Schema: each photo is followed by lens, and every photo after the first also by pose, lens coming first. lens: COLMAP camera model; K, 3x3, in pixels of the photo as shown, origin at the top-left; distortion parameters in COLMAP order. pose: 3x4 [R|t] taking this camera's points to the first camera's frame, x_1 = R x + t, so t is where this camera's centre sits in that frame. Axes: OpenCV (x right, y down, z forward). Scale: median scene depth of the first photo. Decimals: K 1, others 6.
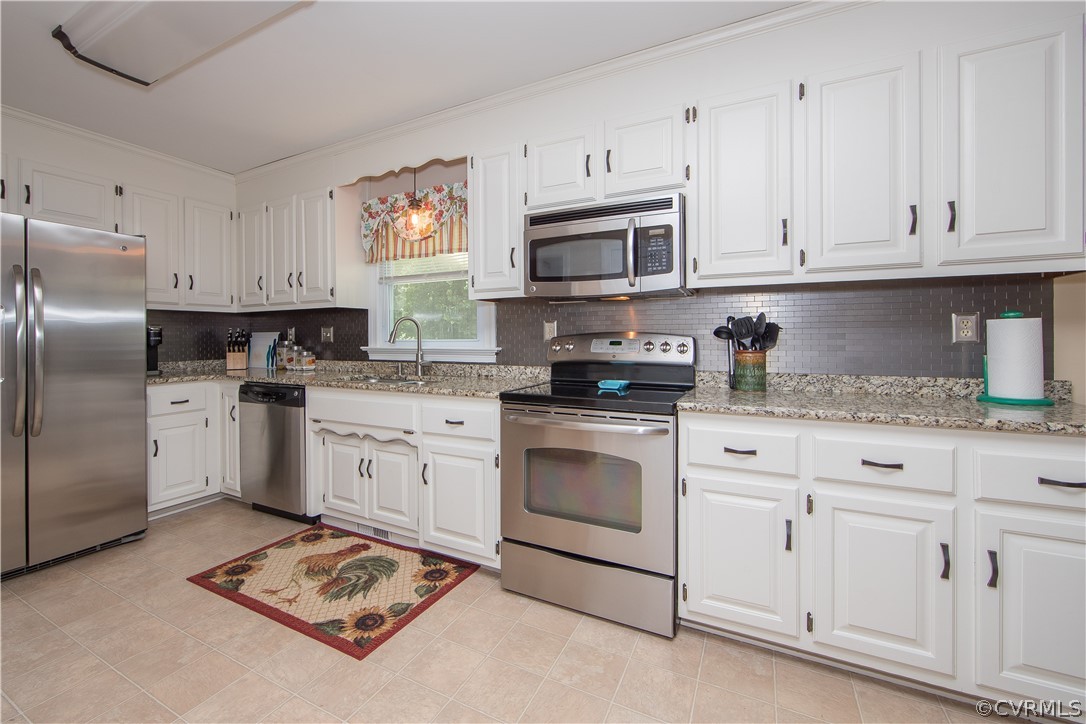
lens RADIAL K [[486.2, 0, 540.9], [0, 486.2, 339.1], [0, 0, 1]] dist [-0.008105, 0.000017]
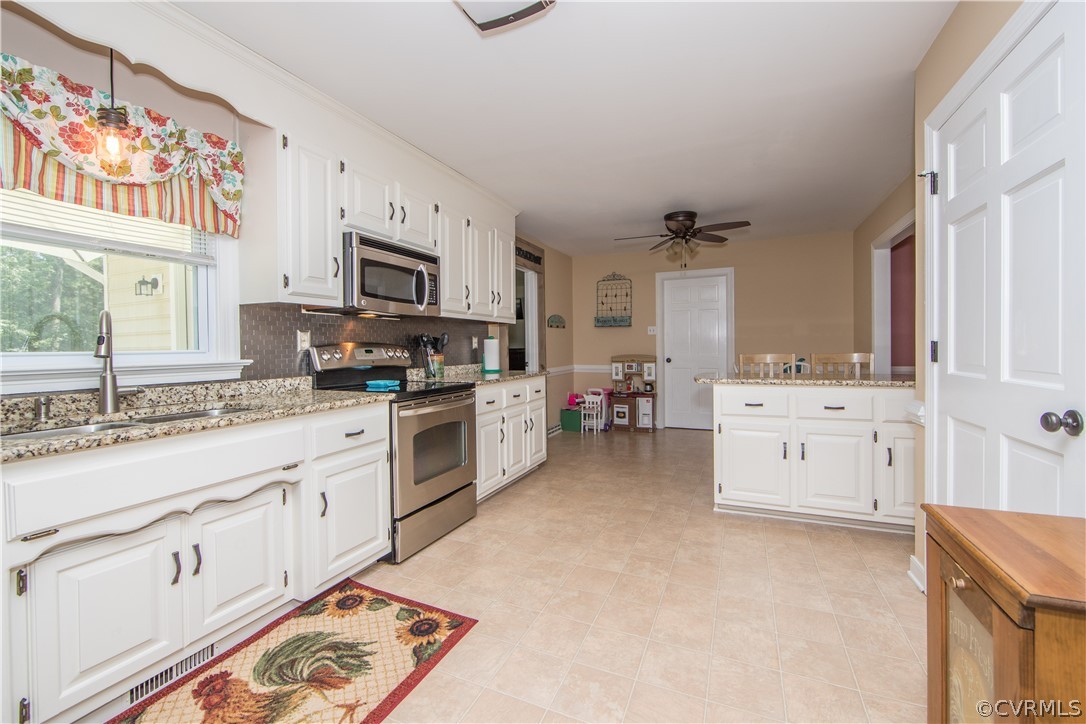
lens RADIAL K [[447.3, 0, 543.9], [0, 447.3, 353.9], [0, 0, 1]] dist [-0.000696, 0.000125]
pose [[-0.082916, -0.011896, 0.996486, -1.030076], [0.016093, 0.999782, 0.013274, 0.007109], [-0.996427, 0.017137, -0.082707, 0.654141]]
